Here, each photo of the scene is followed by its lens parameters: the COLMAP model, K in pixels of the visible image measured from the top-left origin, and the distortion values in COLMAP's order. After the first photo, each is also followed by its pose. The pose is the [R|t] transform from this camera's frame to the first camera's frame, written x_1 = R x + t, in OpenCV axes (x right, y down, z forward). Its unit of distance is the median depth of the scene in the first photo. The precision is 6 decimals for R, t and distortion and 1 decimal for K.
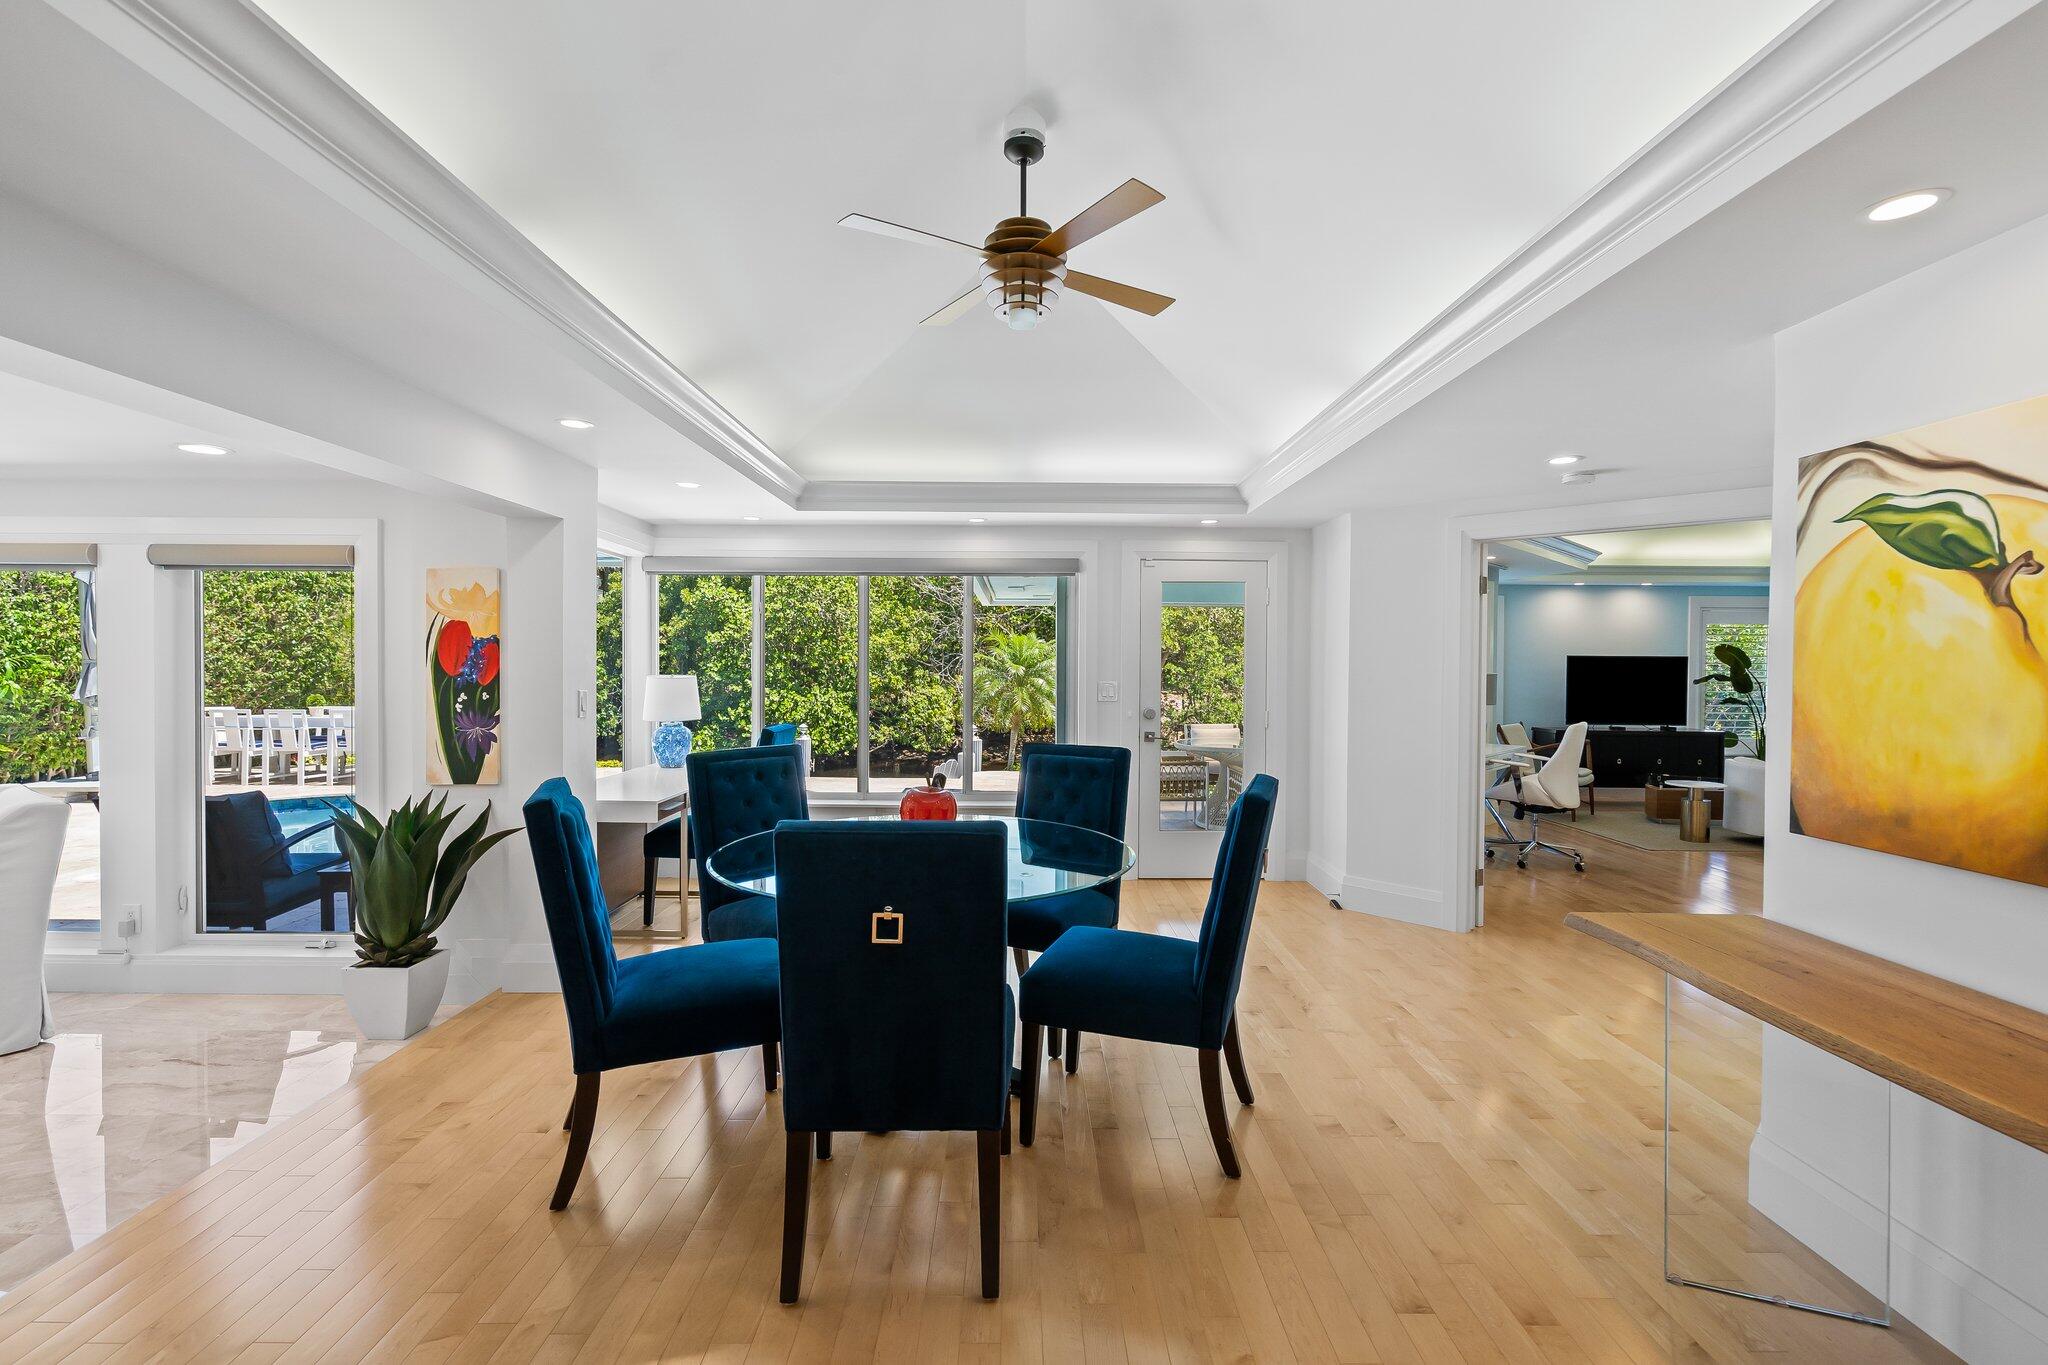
lens RADIAL K [[927.2, 0, 1016.5], [0, 927.2, 680.4], [0, 0, 1]] dist [-0.005932, 0.003287]
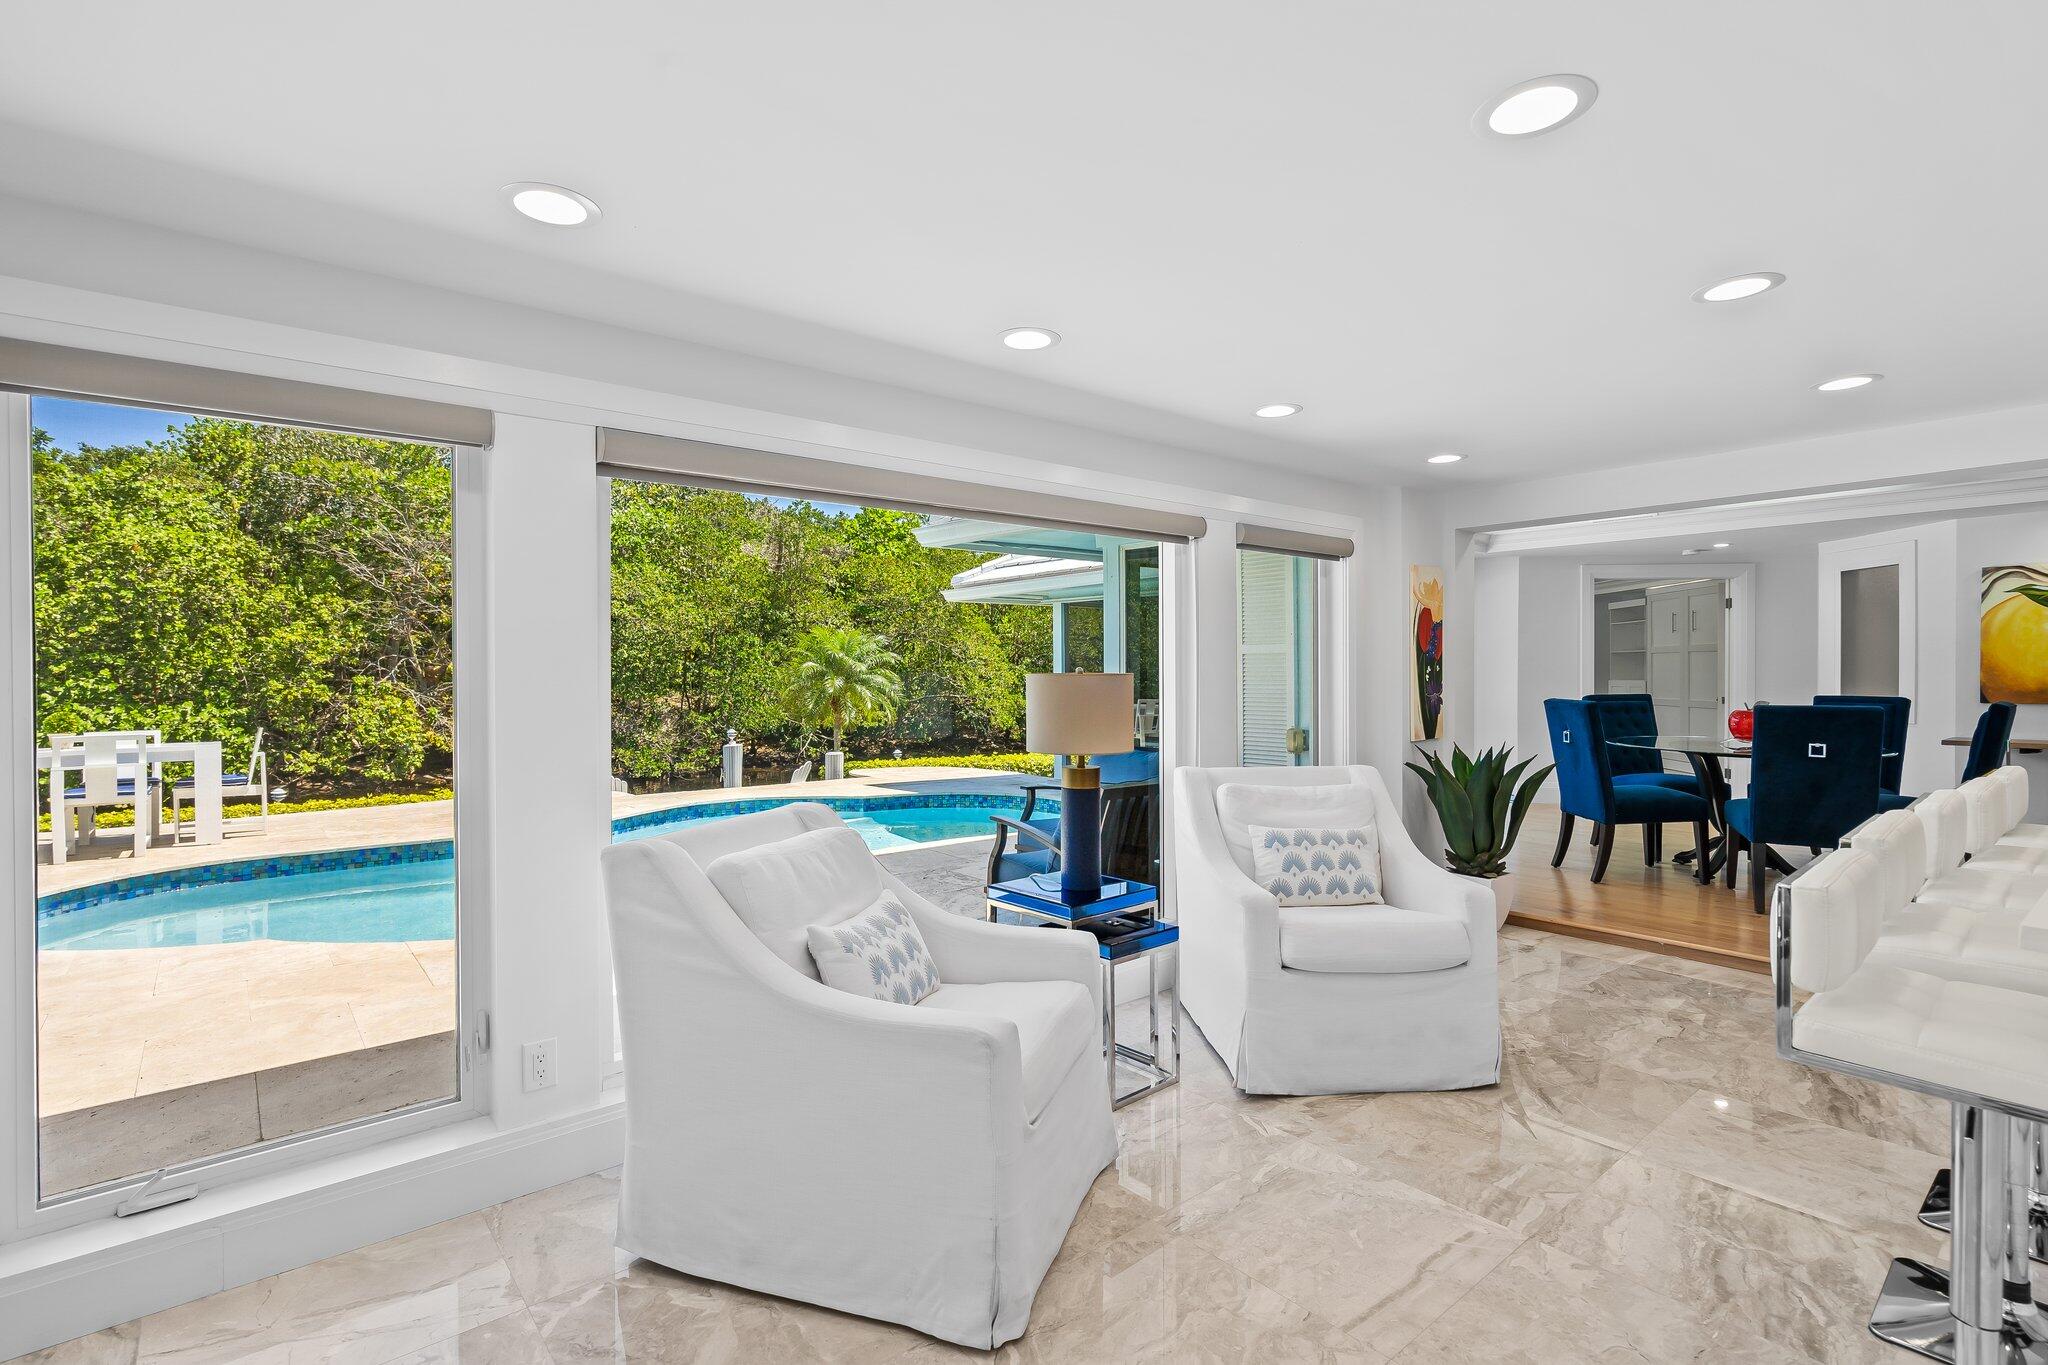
lens RADIAL K [[972.7, 0, 1013.6], [0, 972.7, 684.0], [0, 0, 1]] dist [-0.003391, 0.002352]
pose [[0.771954, -0.018238, 0.635417, -0.808461], [0.019920, 0.999791, 0.004495, 0.009300], [-0.635367, 0.009187, 0.772156, 0.148098]]
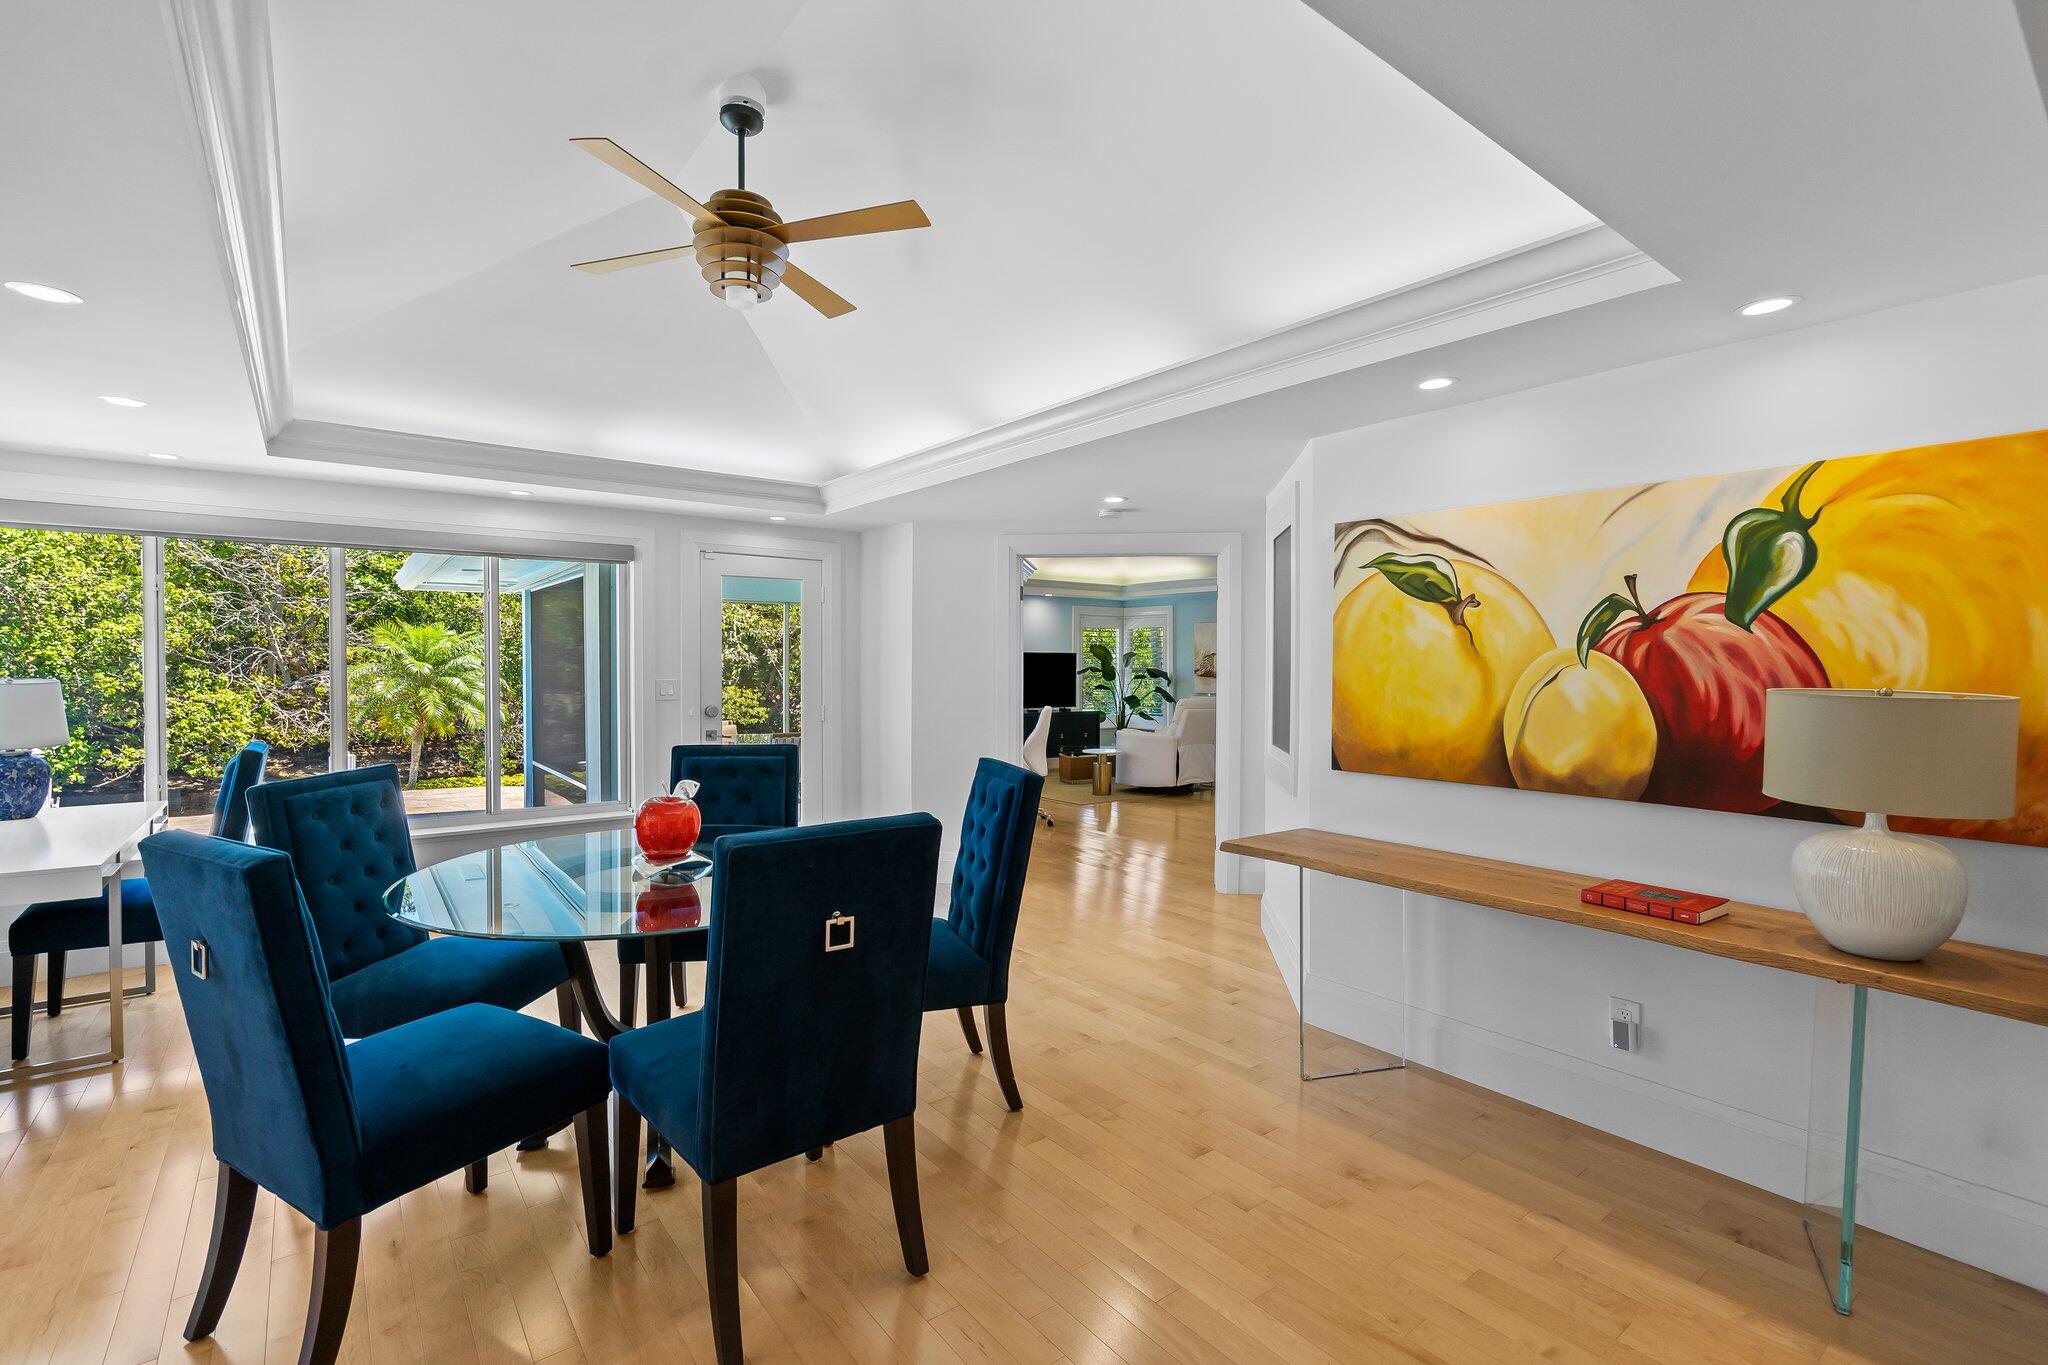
lens RADIAL K [[927.2, 0, 1015.8], [0, 927.2, 680.6], [0, 0, 1]] dist [-0.005932, 0.003287]
pose [[0.794438, -0.016032, 0.607134, -0.124800], [0.013052, 0.999871, 0.009325, -0.000742], [-0.607205, 0.000516, 0.794545, 0.026031]]
